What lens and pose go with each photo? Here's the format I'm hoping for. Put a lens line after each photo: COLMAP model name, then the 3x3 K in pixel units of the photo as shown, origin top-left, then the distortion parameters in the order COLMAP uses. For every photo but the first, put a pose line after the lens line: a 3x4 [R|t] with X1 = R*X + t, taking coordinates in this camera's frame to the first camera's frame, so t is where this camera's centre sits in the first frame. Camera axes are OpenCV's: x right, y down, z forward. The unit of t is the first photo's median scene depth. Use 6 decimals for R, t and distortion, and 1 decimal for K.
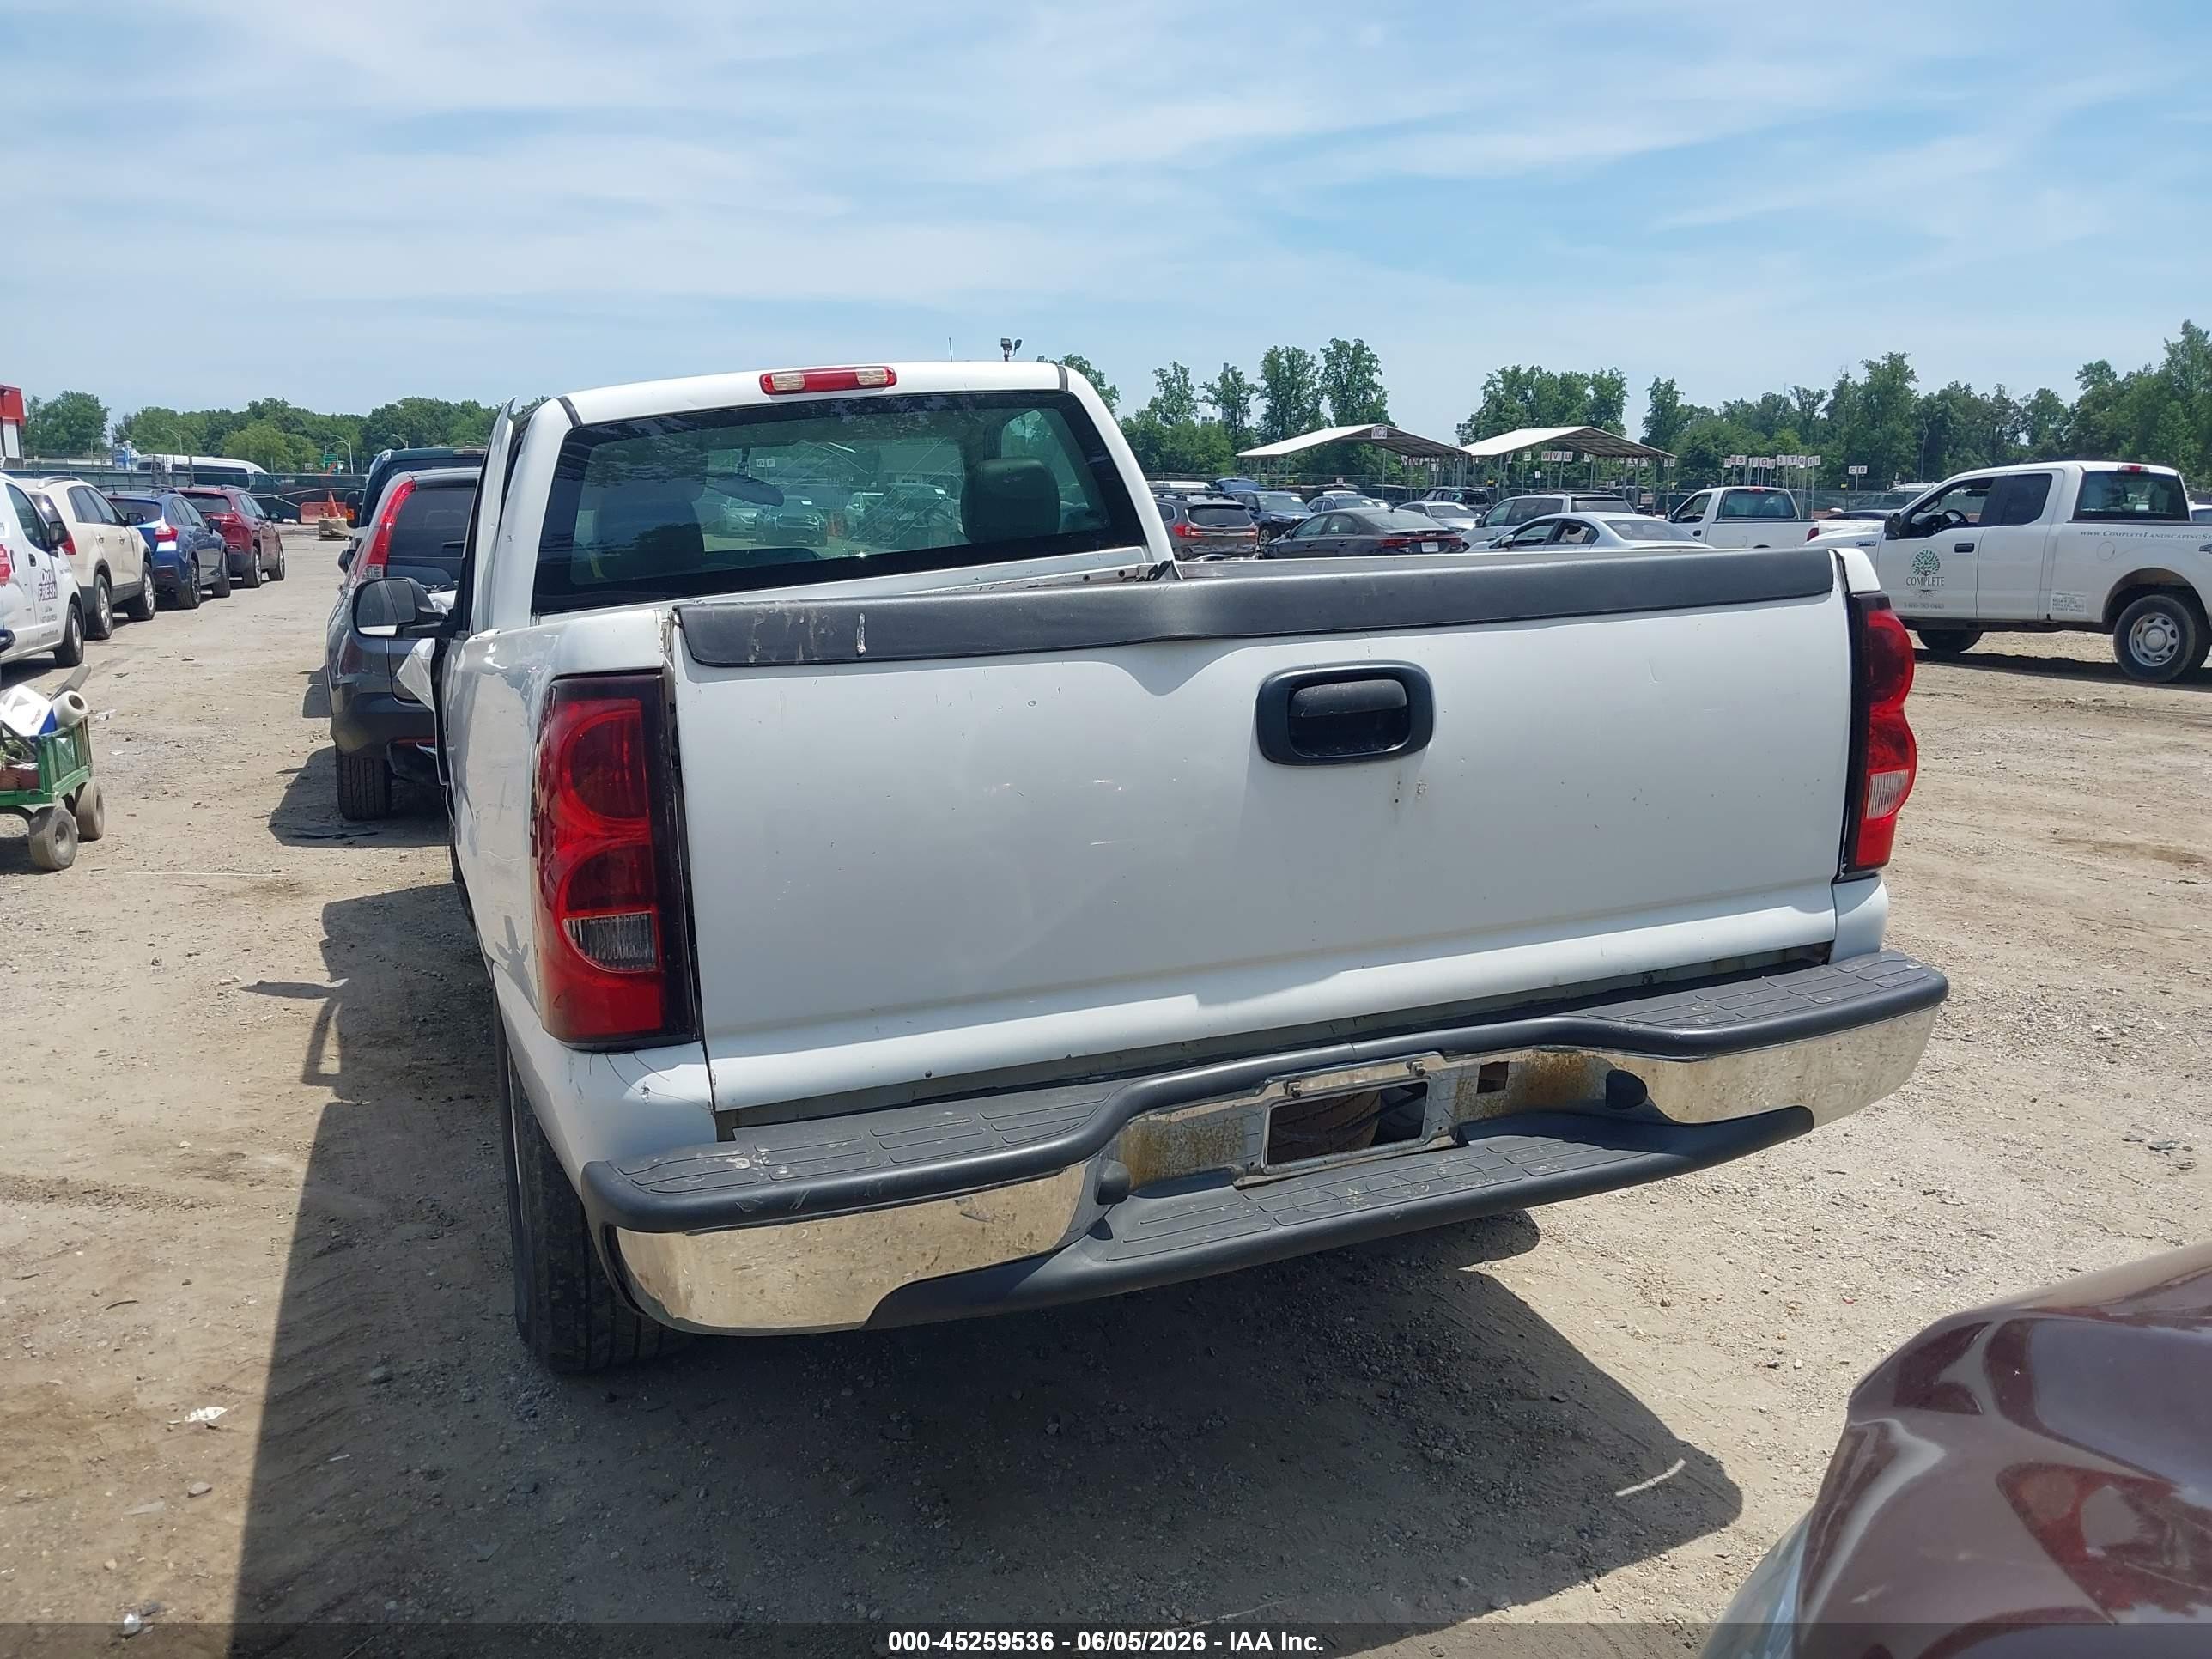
lens RADIAL K [[1761.2, 0, 1129.2], [0, 1761.2, 847.3], [0, 0, 1]] dist [0.018166, -0.032283]
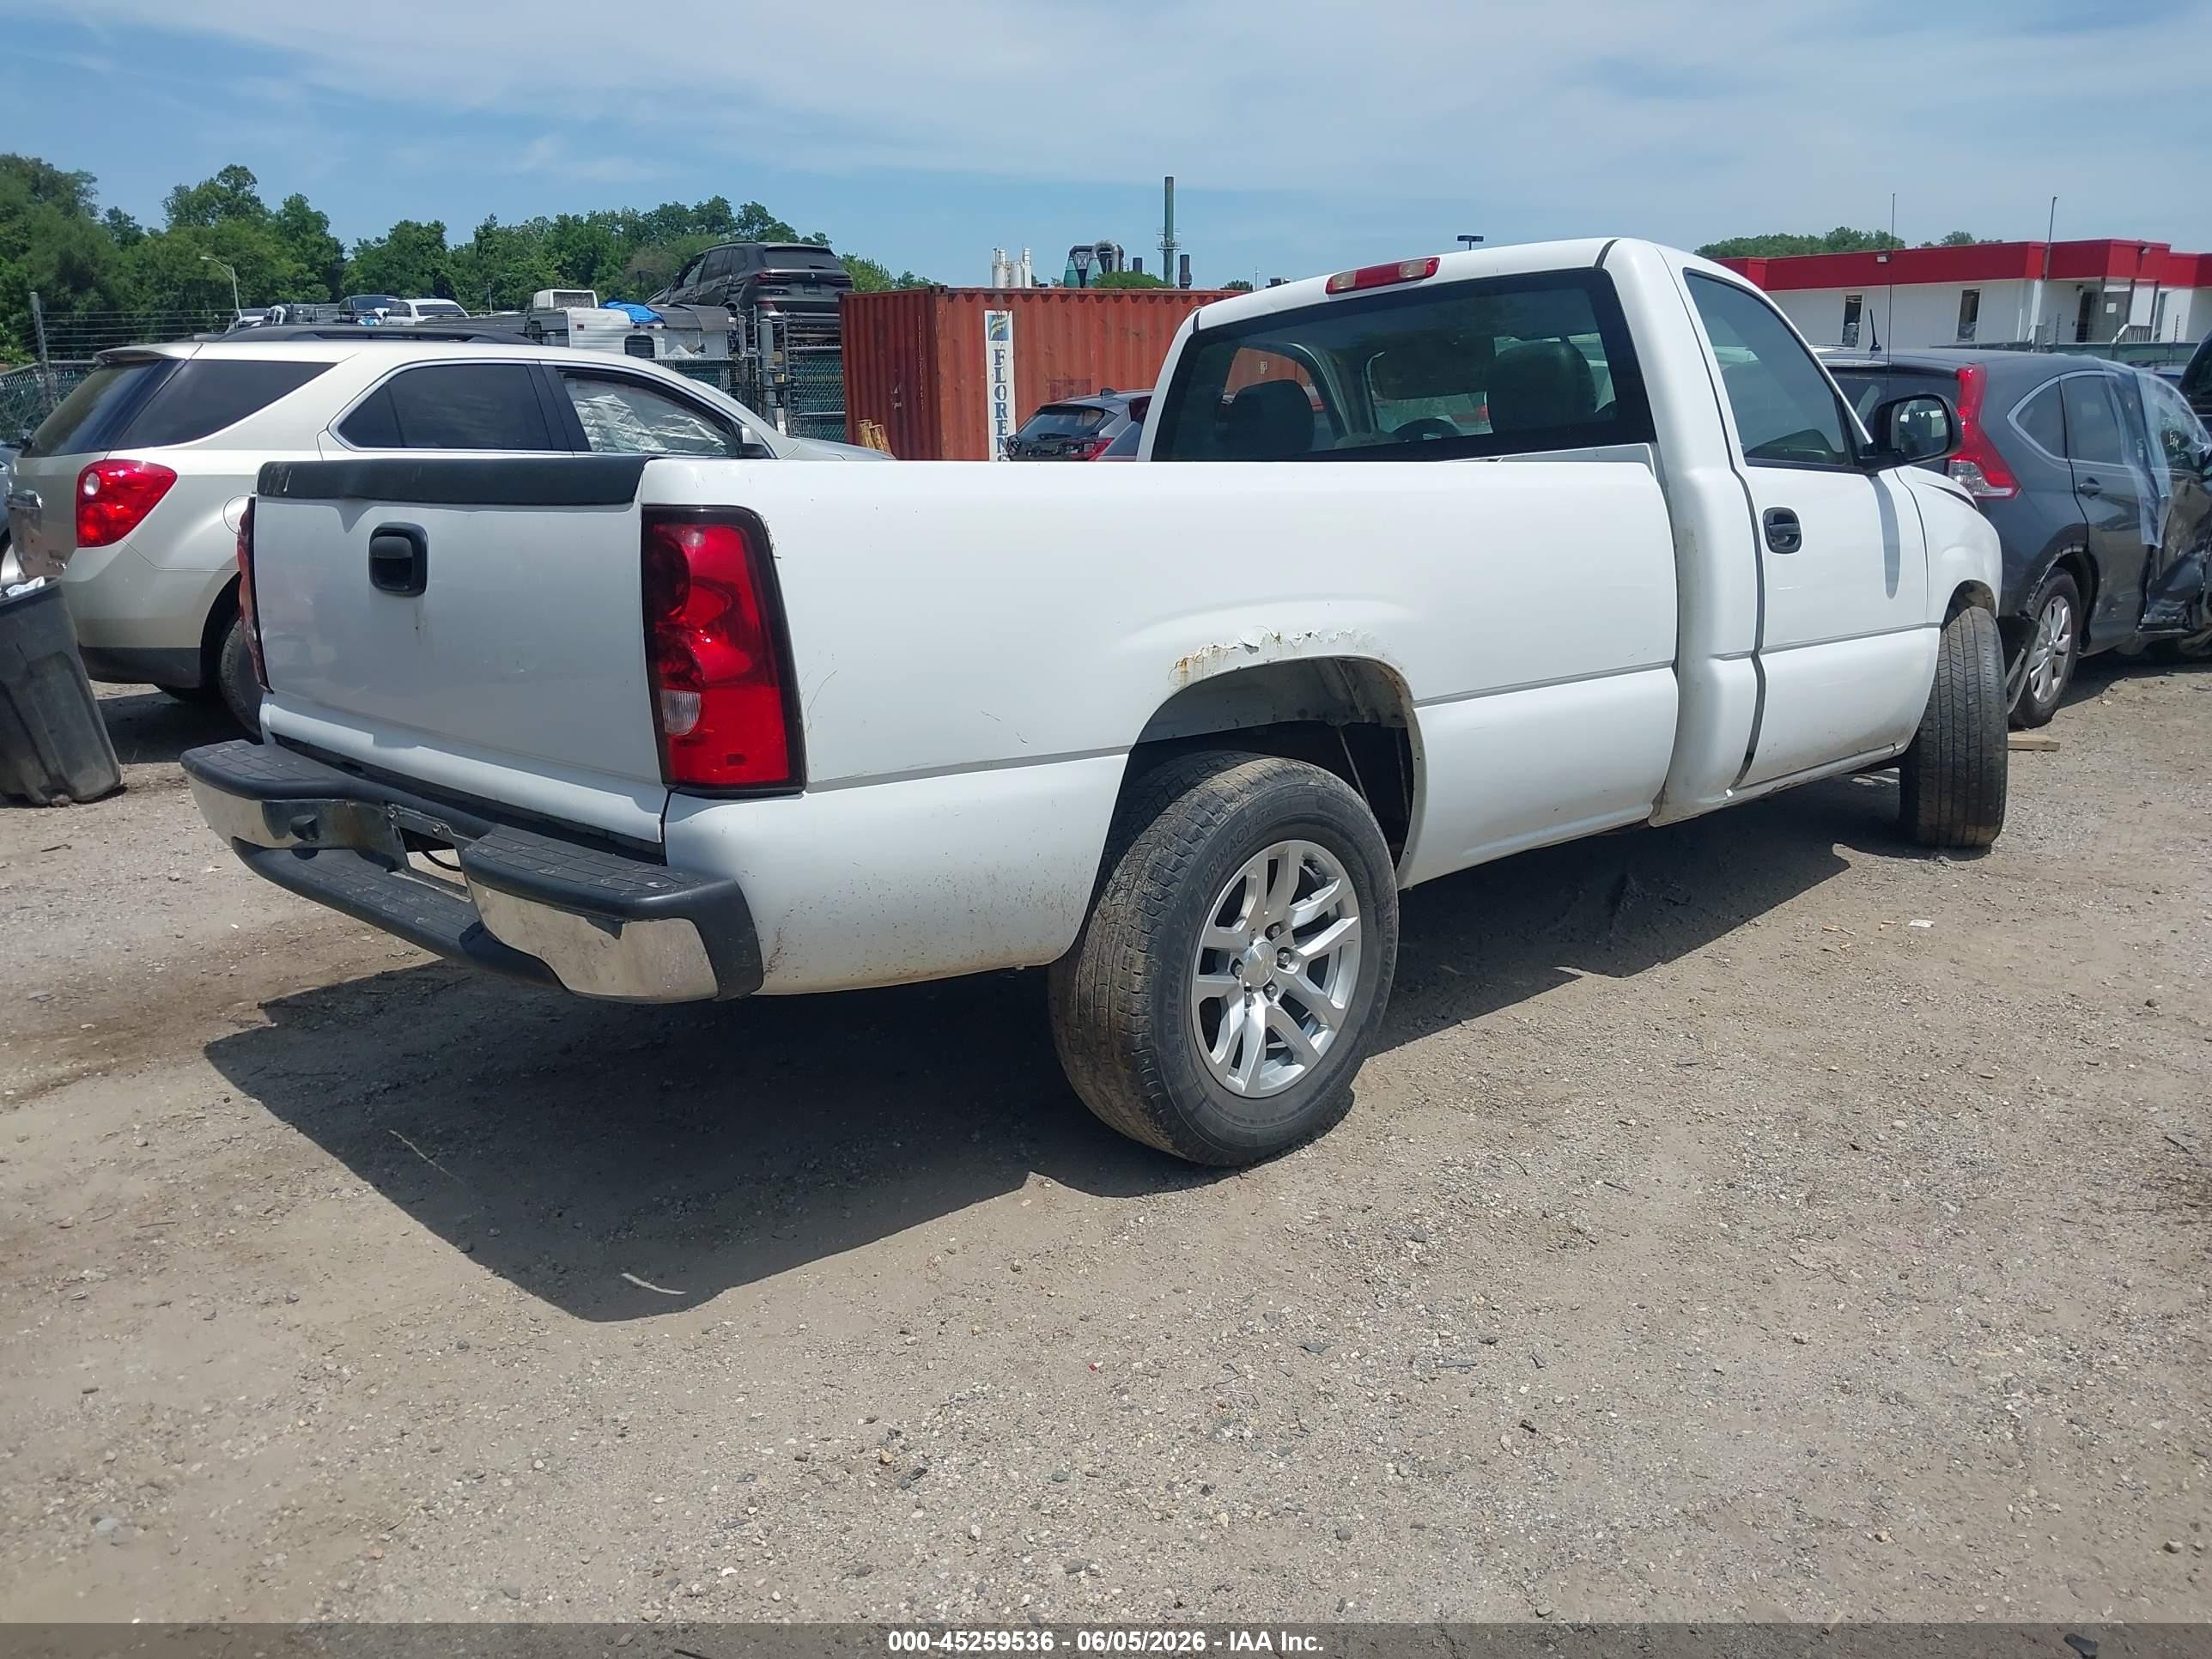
lens RADIAL K [[1761.2, 0, 1098.8], [0, 1761.2, 830.7], [0, 0, 1]] dist [0.018166, -0.032283]
pose [[0.363637, 0.233865, -0.901707, 0.797706], [-0.175893, 0.967799, 0.180073, -0.104601], [0.914784, 0.093122, 0.393063, 0.467119]]
